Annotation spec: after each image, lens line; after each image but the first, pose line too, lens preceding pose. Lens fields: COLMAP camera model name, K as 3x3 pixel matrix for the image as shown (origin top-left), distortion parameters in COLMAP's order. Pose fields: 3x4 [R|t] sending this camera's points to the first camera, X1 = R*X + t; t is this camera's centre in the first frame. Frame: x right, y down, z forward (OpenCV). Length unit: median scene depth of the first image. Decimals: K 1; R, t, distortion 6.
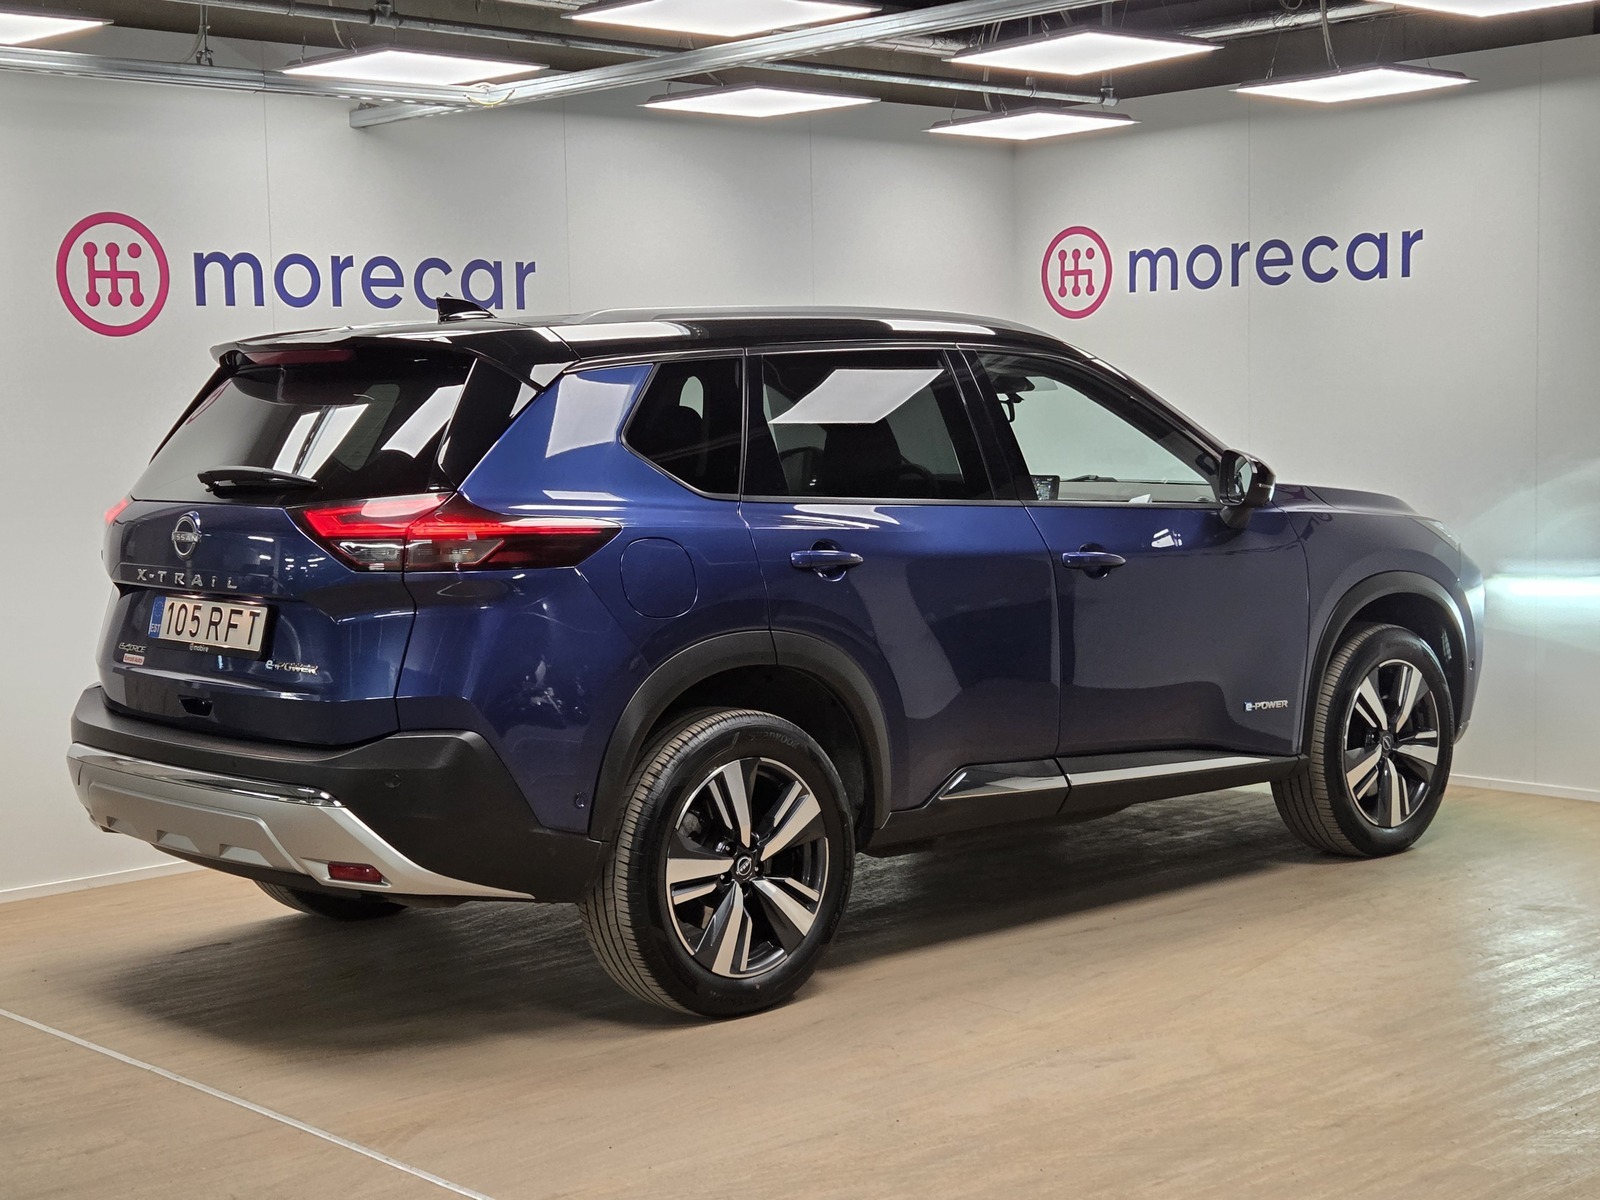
lens RADIAL K [[2455.7, 0, 800.0], [0, 2455.7, 600.0], [0, 0, 1]] dist [0.121245, -0.022804]
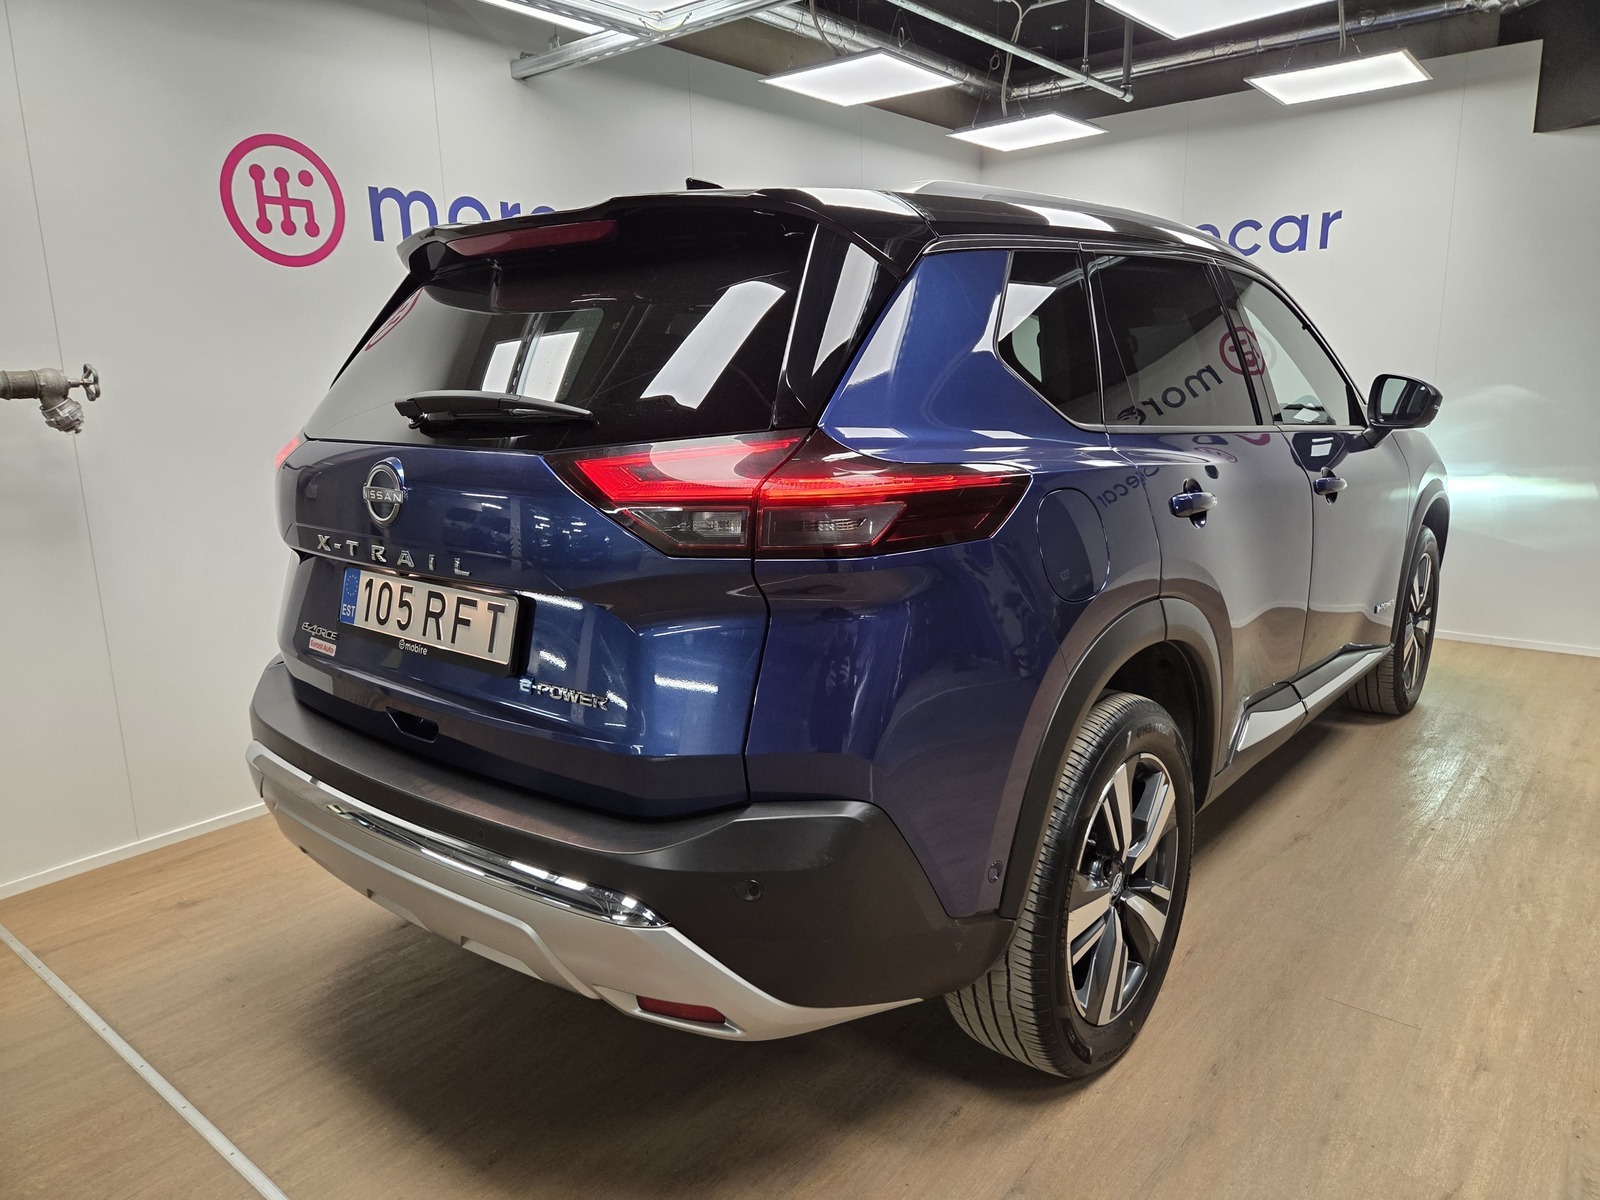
lens RADIAL K [[1063.4, 0, 810.1], [0, 1063.4, 592.0], [0, 0, 1]] dist [0.075022, -0.048584]
pose [[0.990337, -0.030555, 0.135274, -0.167683], [0.014219, 0.992658, 0.120120, -0.032241], [-0.137951, -0.117036, 0.983500, 0.668149]]
